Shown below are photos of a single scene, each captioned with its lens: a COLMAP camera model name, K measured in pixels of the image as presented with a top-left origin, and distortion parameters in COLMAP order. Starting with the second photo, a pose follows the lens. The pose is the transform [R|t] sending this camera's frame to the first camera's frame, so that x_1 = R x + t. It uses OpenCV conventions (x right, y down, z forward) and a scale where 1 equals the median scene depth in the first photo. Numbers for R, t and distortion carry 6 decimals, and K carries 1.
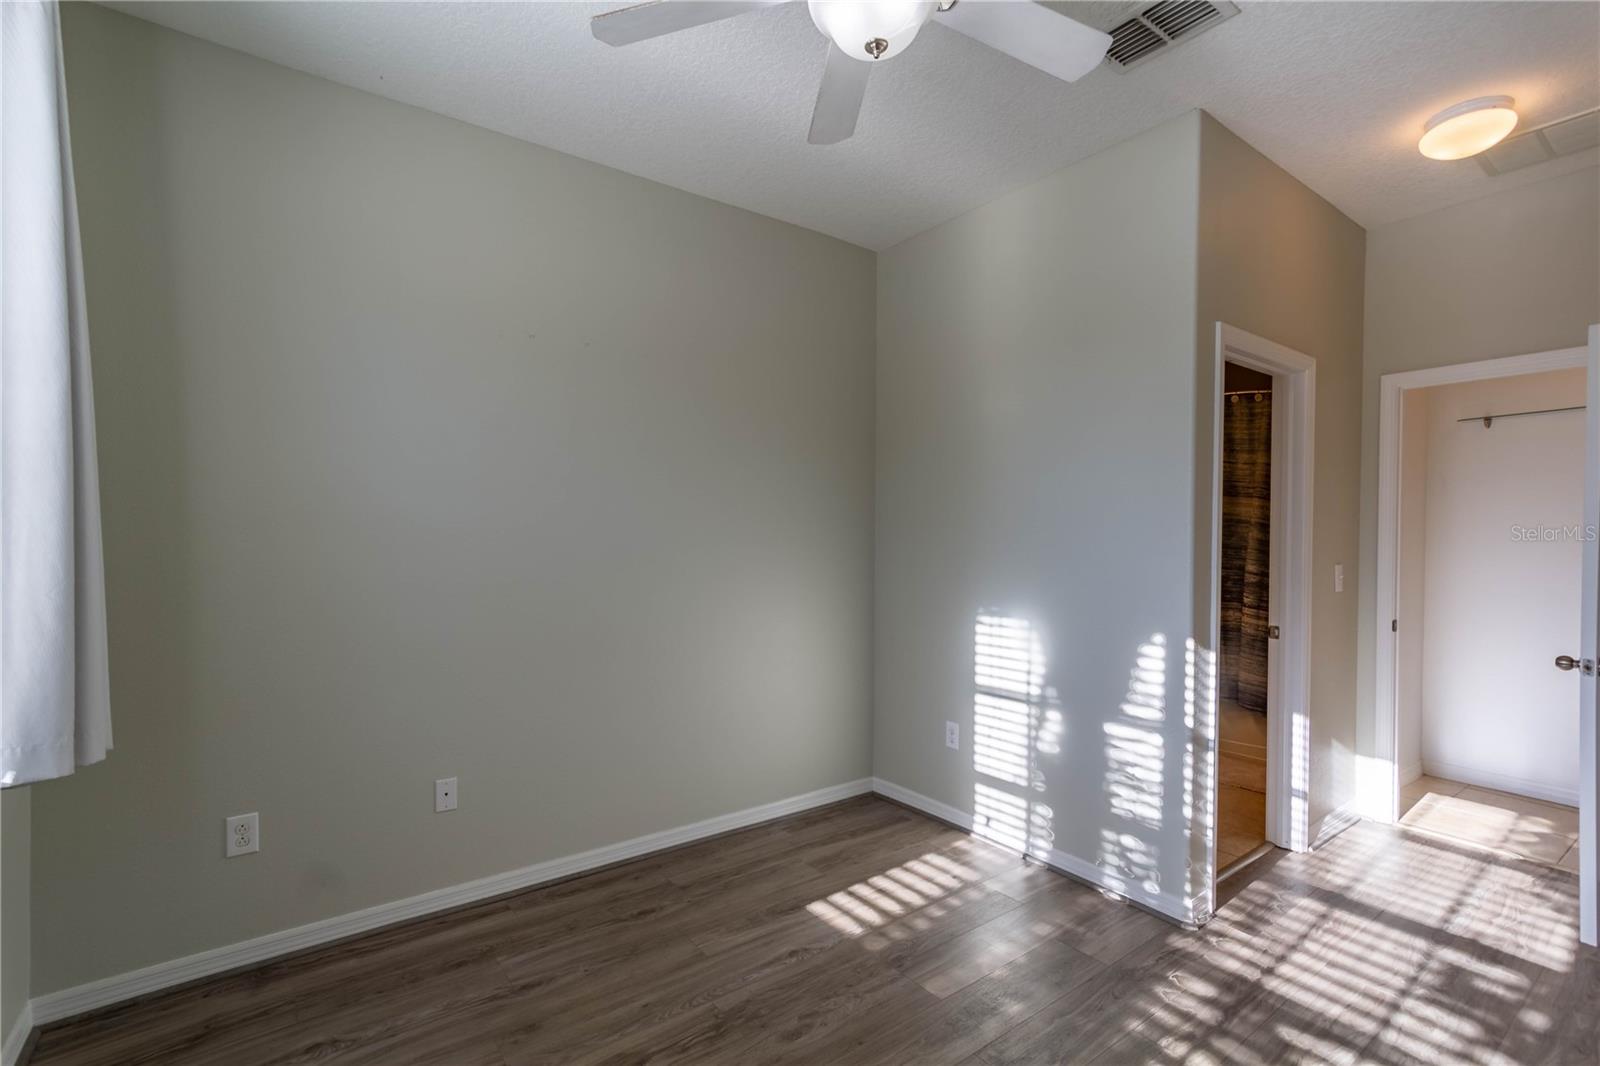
lens RADIAL K [[730.4, 0, 799.8], [0, 730.4, 537.7], [0, 0, 1]] dist [0.000373, 0.004268]
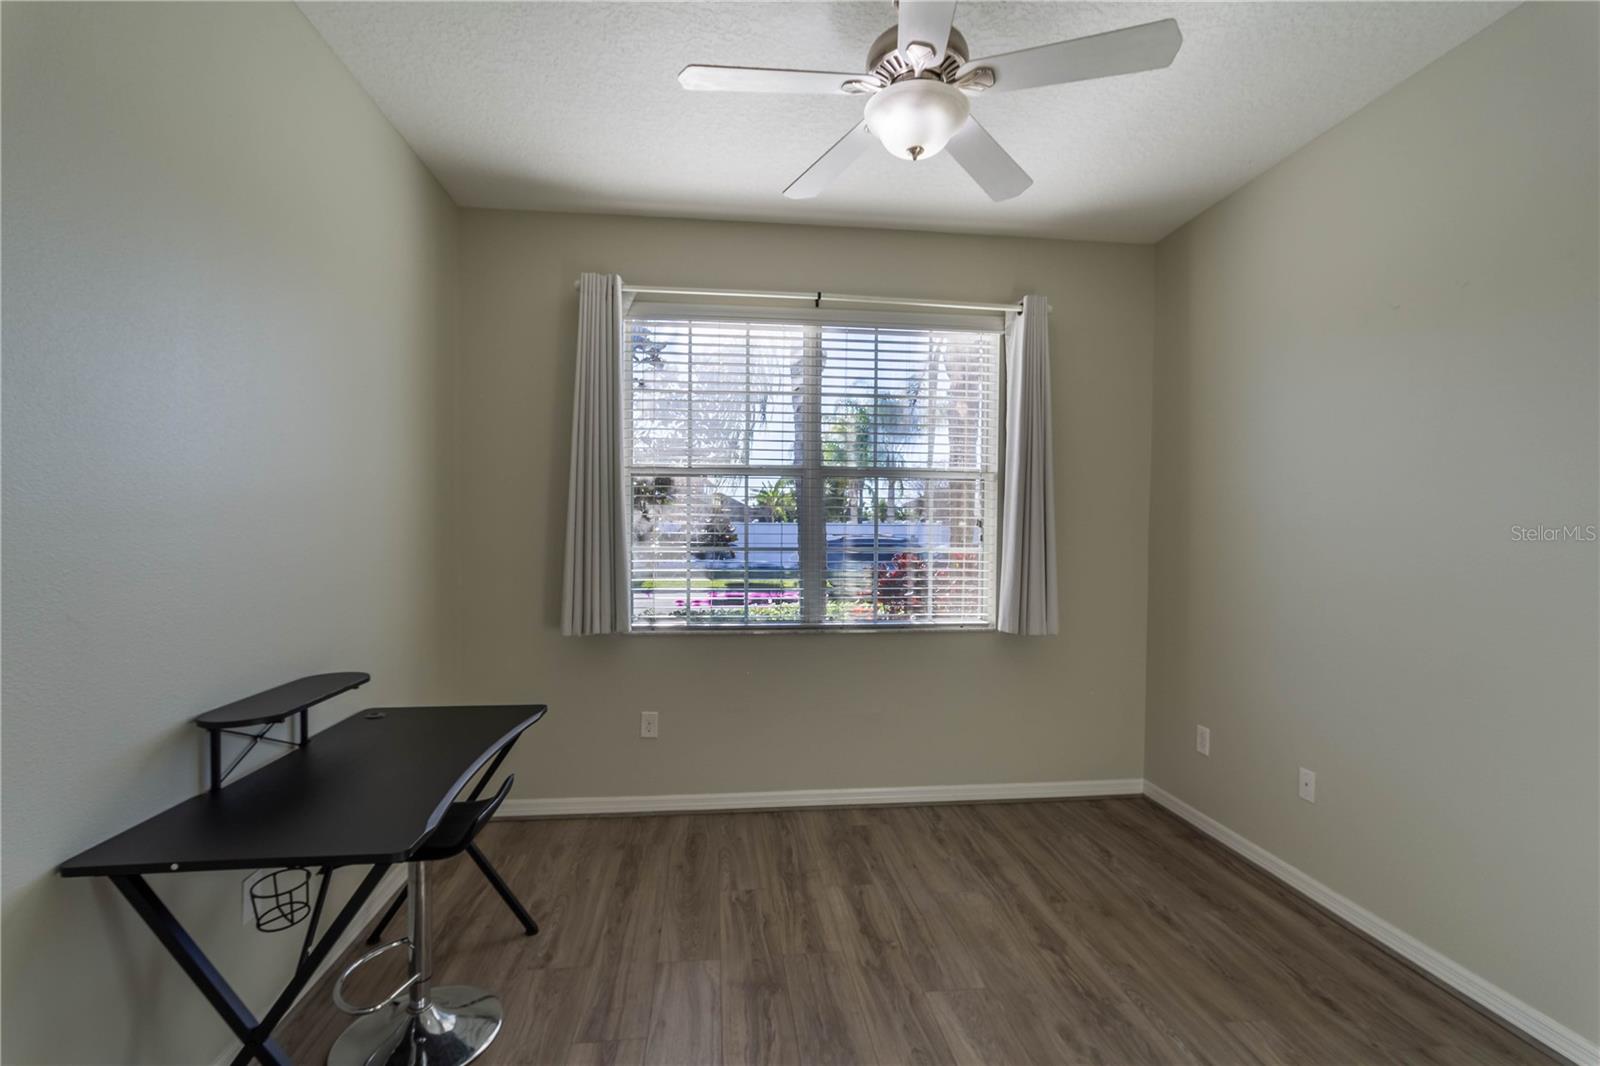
lens RADIAL K [[730.4, 0, 795.0], [0, 730.4, 532.4], [0, 0, 1]] dist [0.000373, 0.004268]
pose [[-0.501697, -0.002606, -0.865040, 0.791860], [-0.018628, 0.999796, 0.007792, -0.005058], [0.864843, 0.020024, -0.501643, 0.885141]]
